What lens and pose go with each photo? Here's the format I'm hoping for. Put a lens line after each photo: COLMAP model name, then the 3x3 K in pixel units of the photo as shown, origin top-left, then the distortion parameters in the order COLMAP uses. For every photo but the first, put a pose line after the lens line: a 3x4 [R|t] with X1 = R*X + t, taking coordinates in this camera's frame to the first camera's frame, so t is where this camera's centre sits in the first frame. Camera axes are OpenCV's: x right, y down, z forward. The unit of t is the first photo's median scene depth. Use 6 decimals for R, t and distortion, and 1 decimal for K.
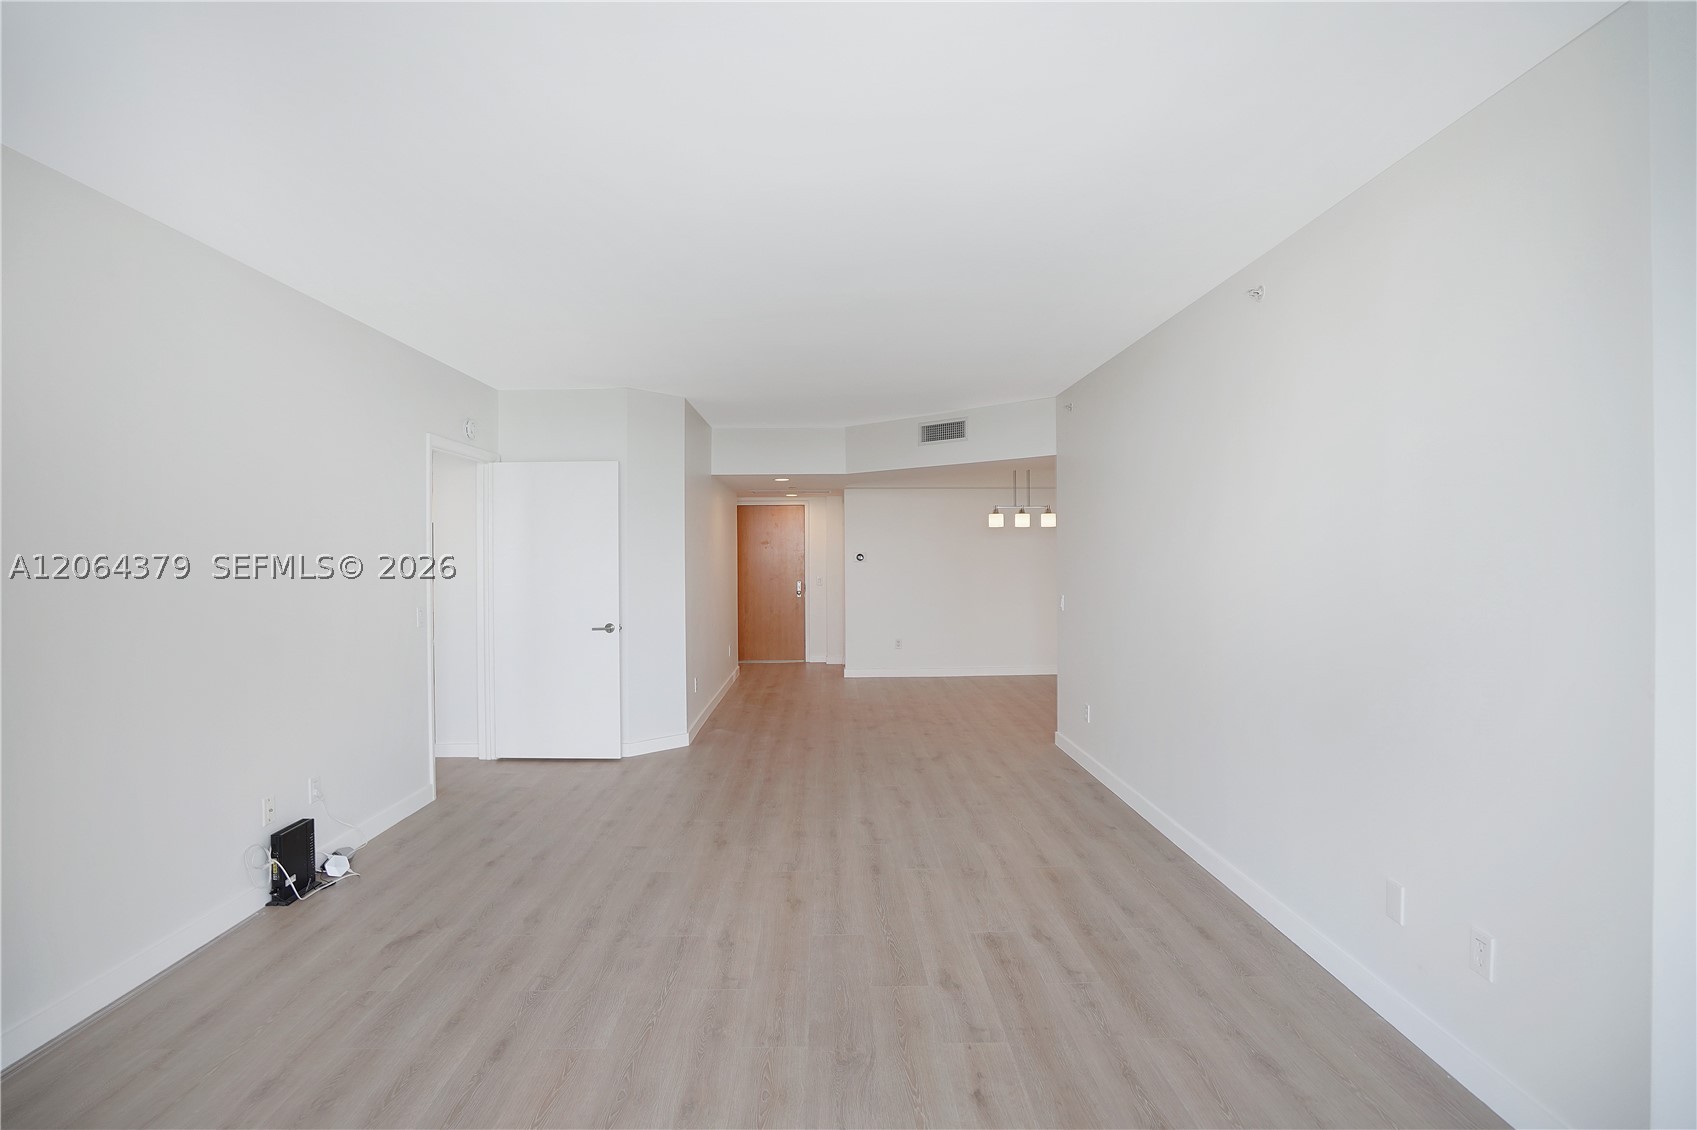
lens RADIAL K [[806.3, 0, 858.1], [0, 806.3, 555.7], [0, 0, 1]] dist [-0.054762, 0.014537]
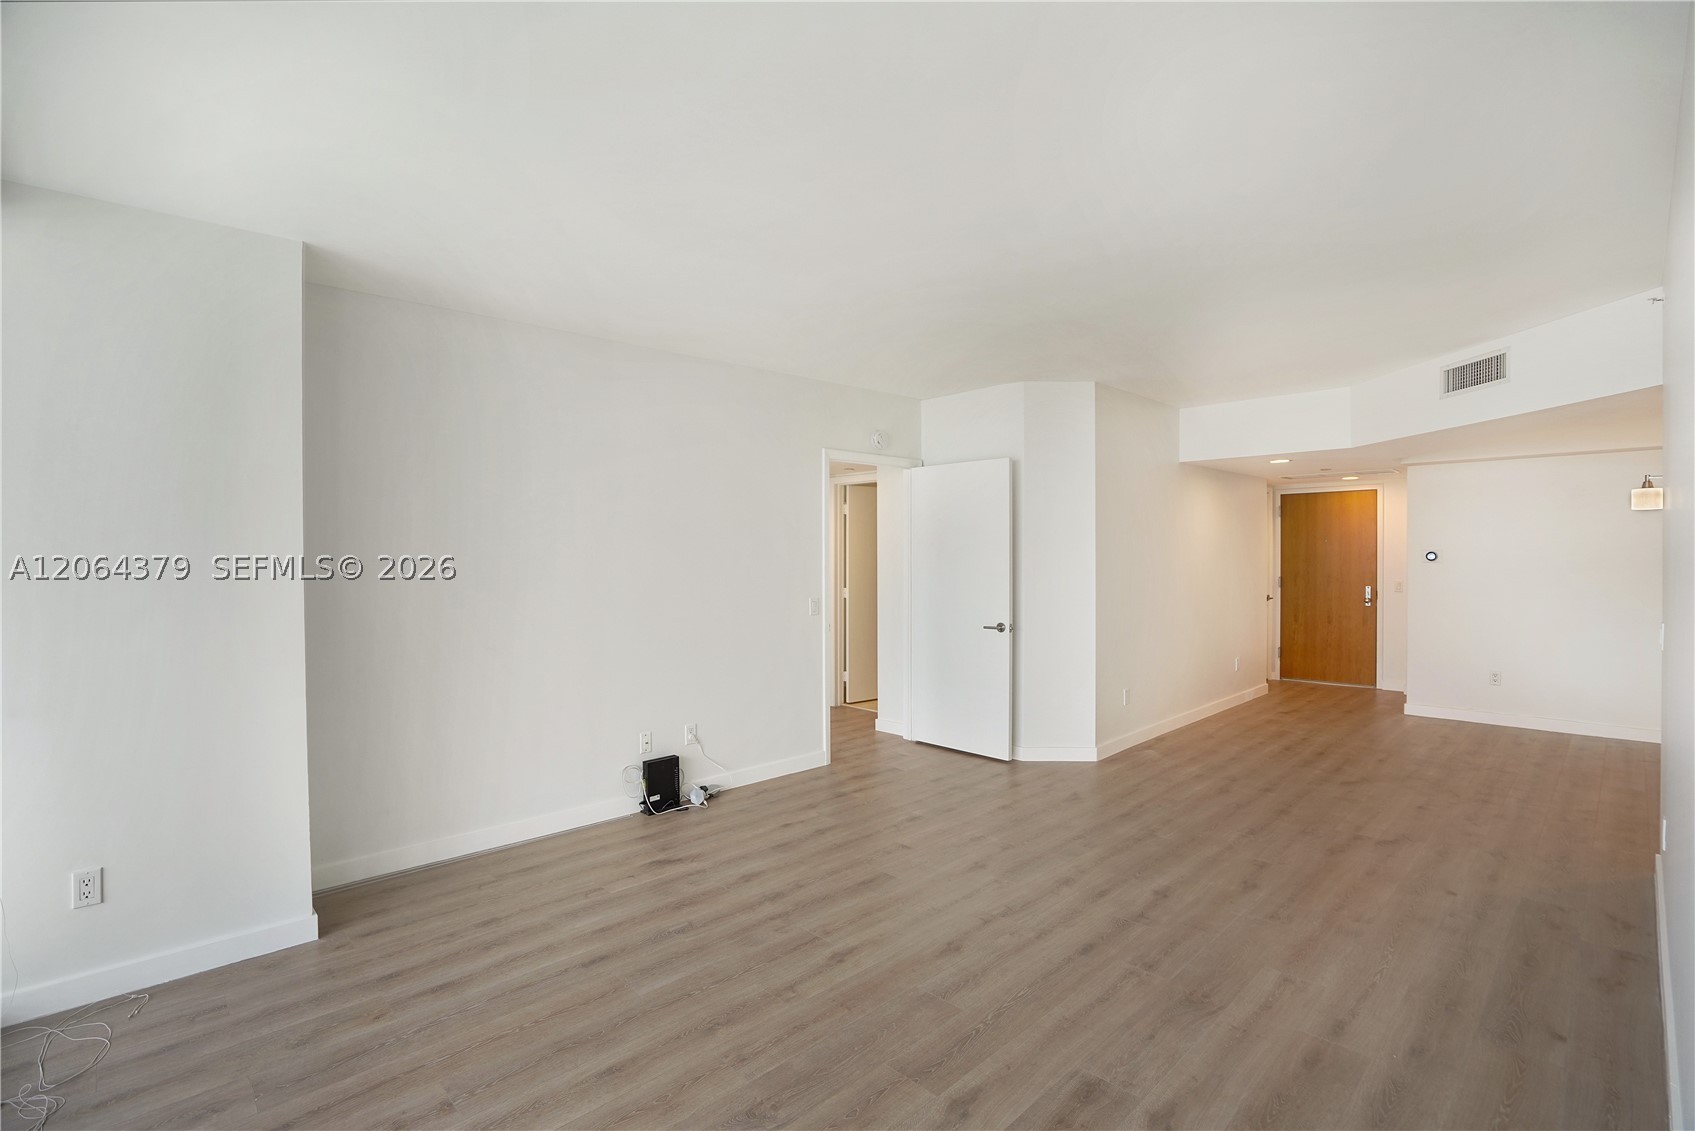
lens RADIAL K [[805.4, 0, 847.4], [0, 805.4, 558.2], [0, 0, 1]] dist [-0.054762, 0.014537]
pose [[0.669530, 0.007701, -0.742745, 0.430321], [-0.001021, 0.999955, 0.009447, -0.005957], [0.742784, -0.005567, 0.669508, 0.283199]]
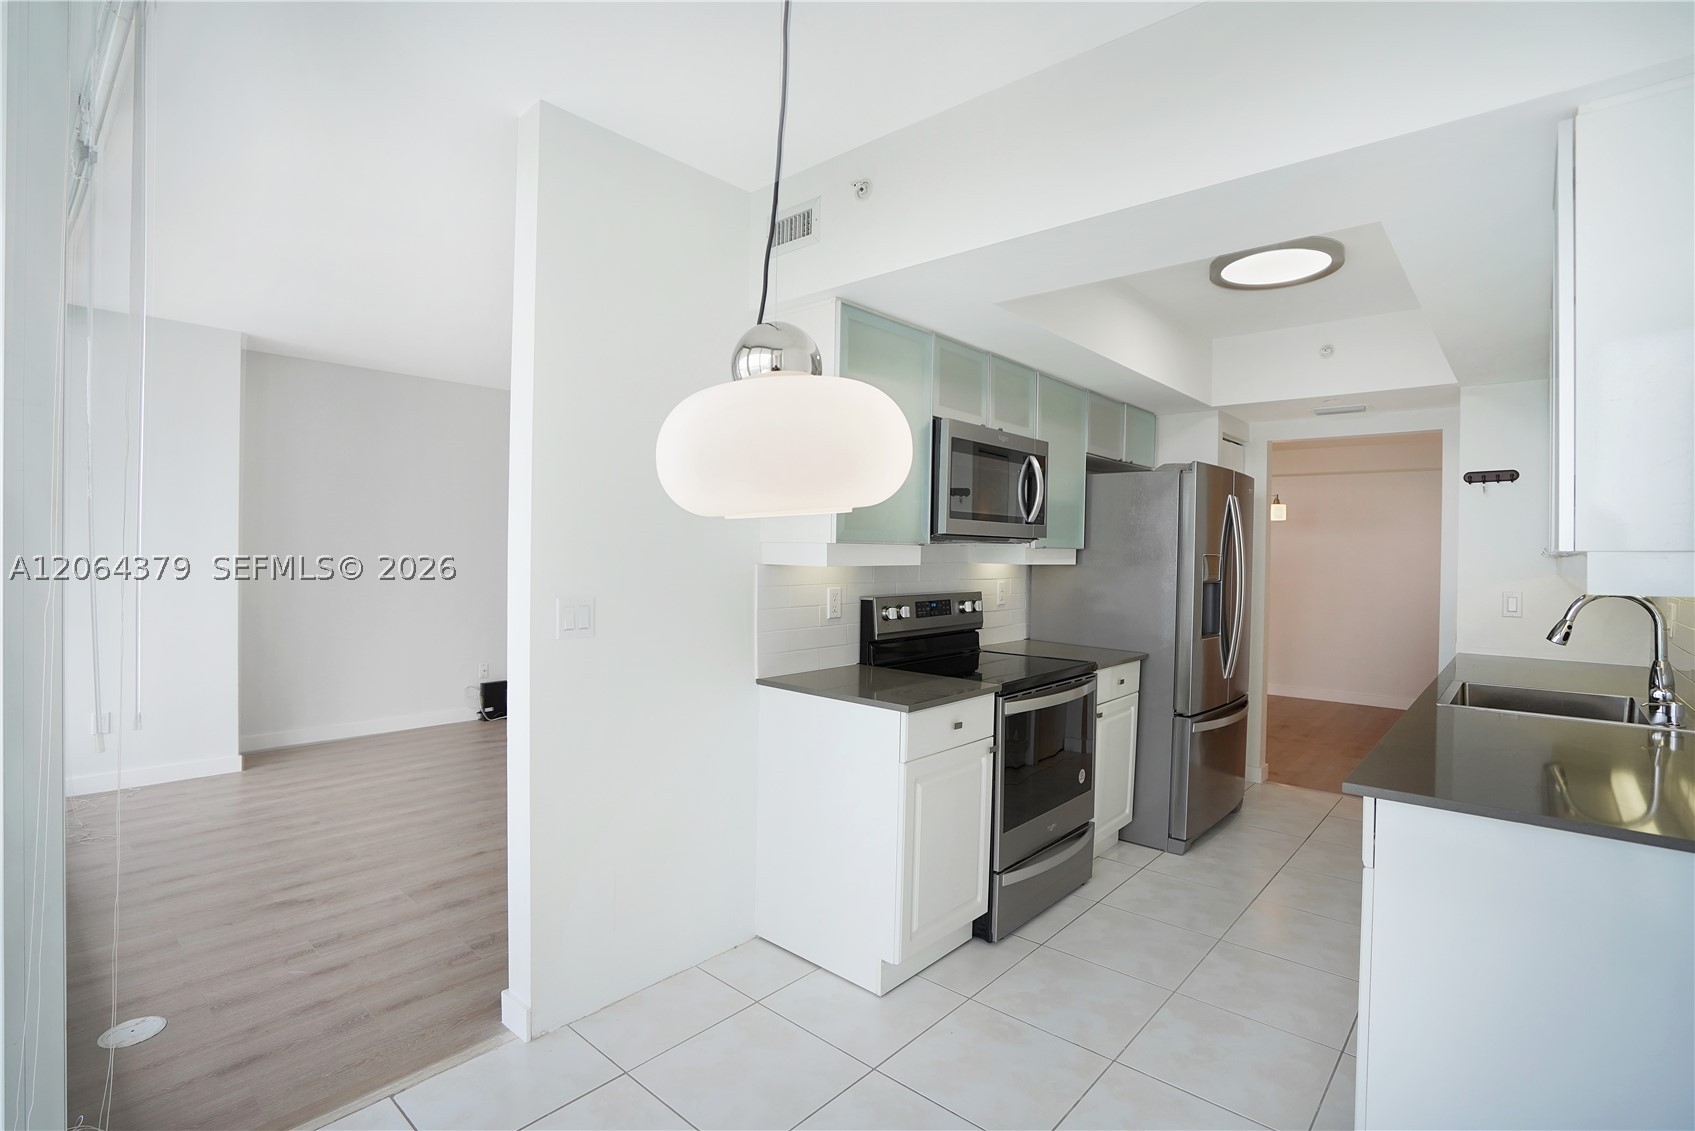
lens RADIAL K [[805.4, 0, 855.4], [0, 805.4, 560.5], [0, 0, 1]] dist [-0.054762, 0.014537]
pose [[0.718910, 0.018947, -0.694845, 1.170587], [-0.015805, 0.999816, 0.010910, 0.015983], [0.694924, 0.003139, 0.719077, 0.178310]]
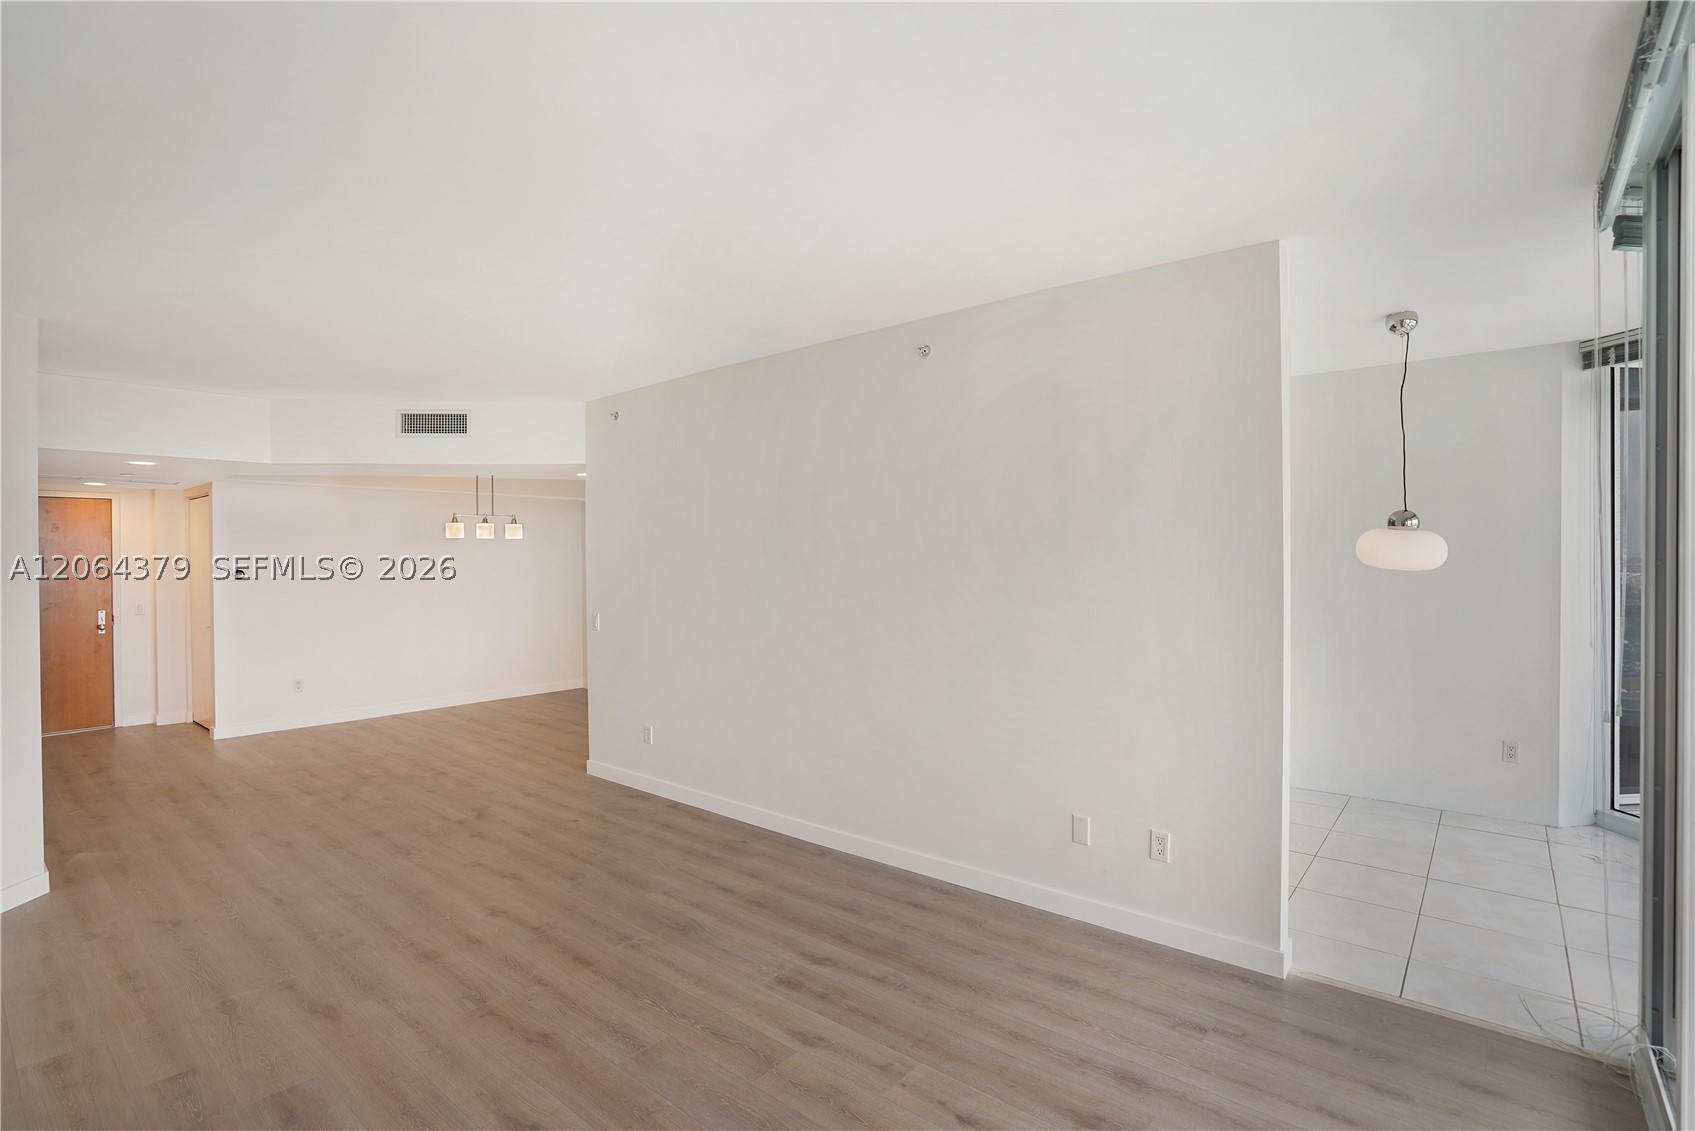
lens RADIAL K [[805.4, 0, 856.1], [0, 805.4, 553.2], [0, 0, 1]] dist [-0.054762, 0.014537]
pose [[0.663709, 0.000621, 0.747991, -0.384101], [0.008089, 0.999935, -0.008007, -0.017720], [-0.747947, 0.011365, 0.663661, 0.237933]]
